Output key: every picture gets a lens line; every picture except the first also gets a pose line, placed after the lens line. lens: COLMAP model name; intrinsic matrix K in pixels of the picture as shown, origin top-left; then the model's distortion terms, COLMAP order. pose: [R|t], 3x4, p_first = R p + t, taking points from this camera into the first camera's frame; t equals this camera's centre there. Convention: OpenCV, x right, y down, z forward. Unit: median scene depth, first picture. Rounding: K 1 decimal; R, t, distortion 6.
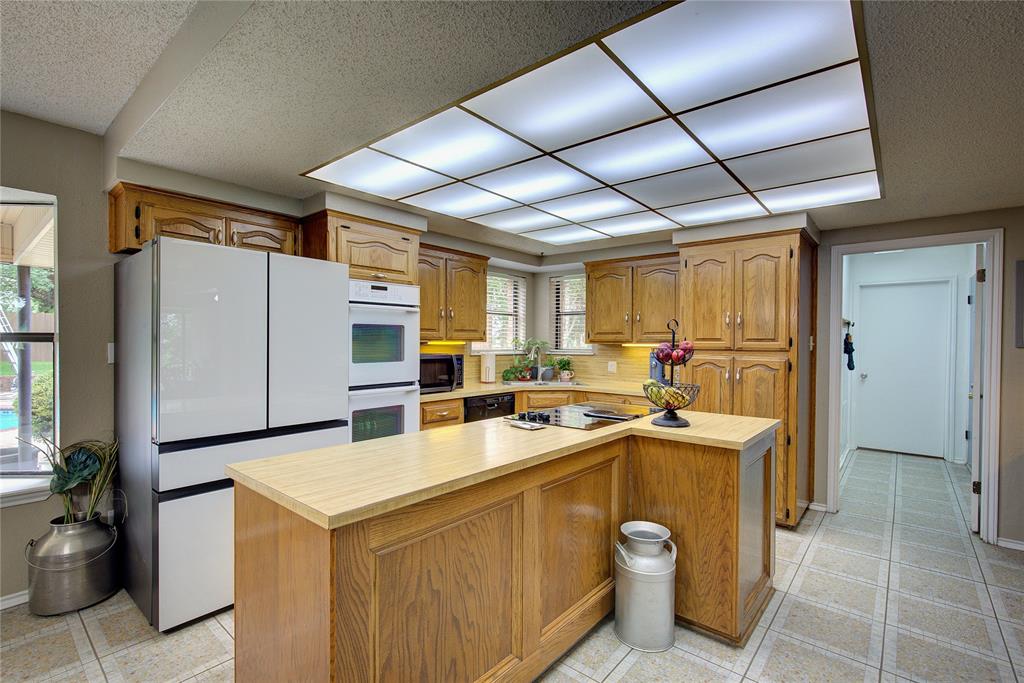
lens RADIAL K [[465.8, 0, 513.6], [0, 465.8, 344.3], [0, 0, 1]] dist [-0.000440, 0.001700]
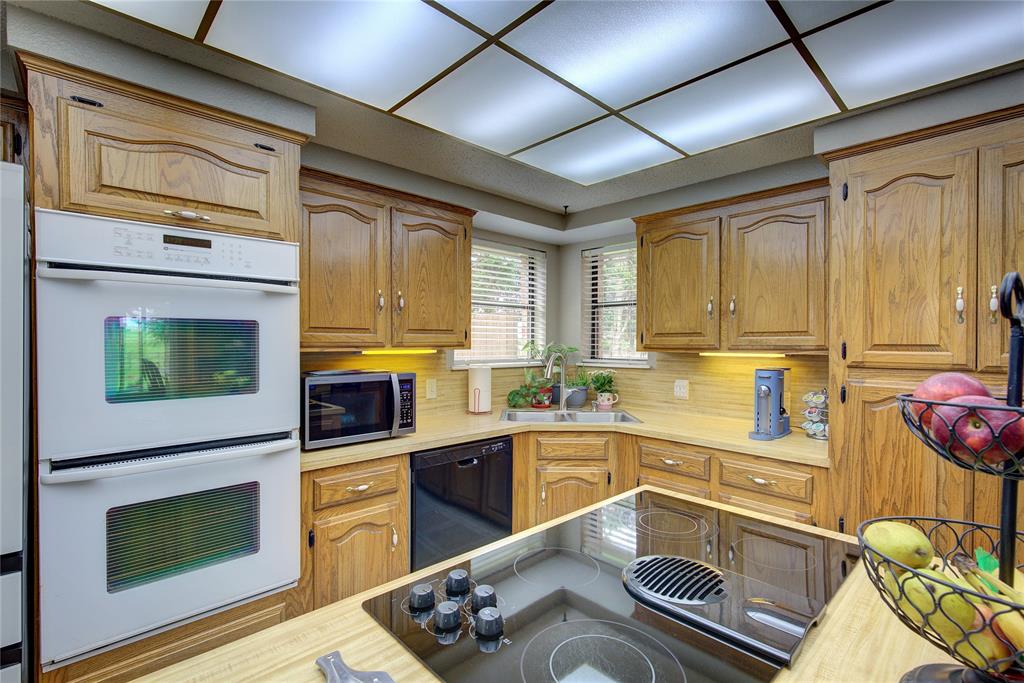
lens RADIAL K [[465.8, 0, 511.7], [0, 465.8, 345.1], [0, 0, 1]] dist [-0.000440, 0.001700]
pose [[0.993187, -0.001597, -0.116524, 0.070245], [0.001593, 0.999999, -0.000128, -0.010895], [0.116524, -0.000059, 0.993188, 0.419480]]
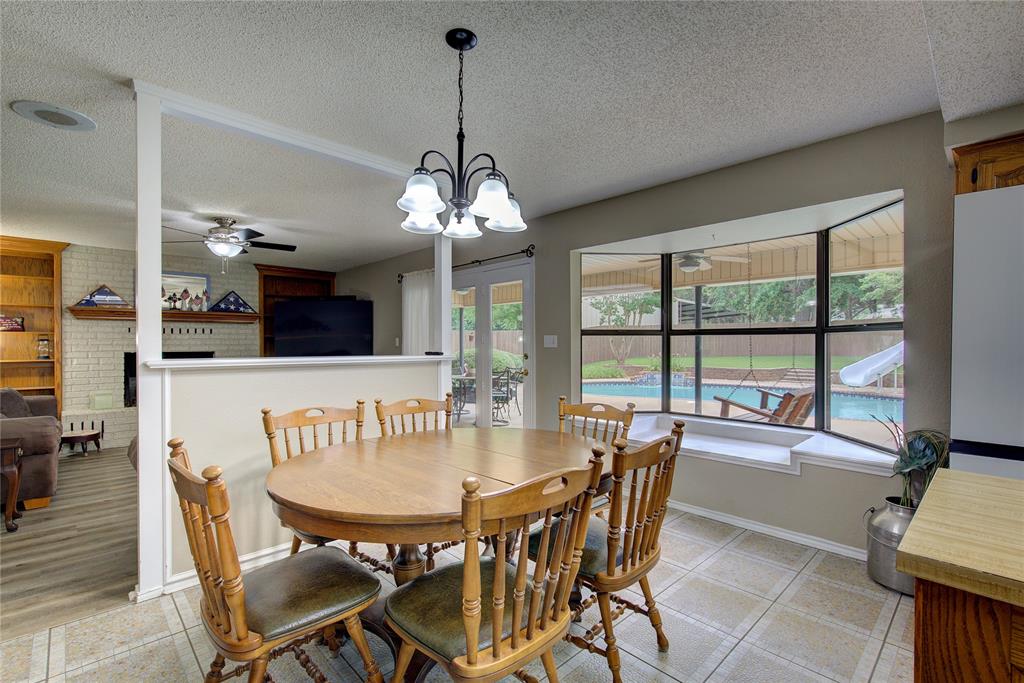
lens RADIAL K [[465.8, 0, 514.1], [0, 465.8, 344.7], [0, 0, 1]] dist [-0.000440, 0.001700]
pose [[-0.105466, -0.006468, -0.994402, 0.077795], [-0.007580, 0.999955, -0.005700, 0.023046], [0.994394, 0.006937, -0.105511, 0.135408]]
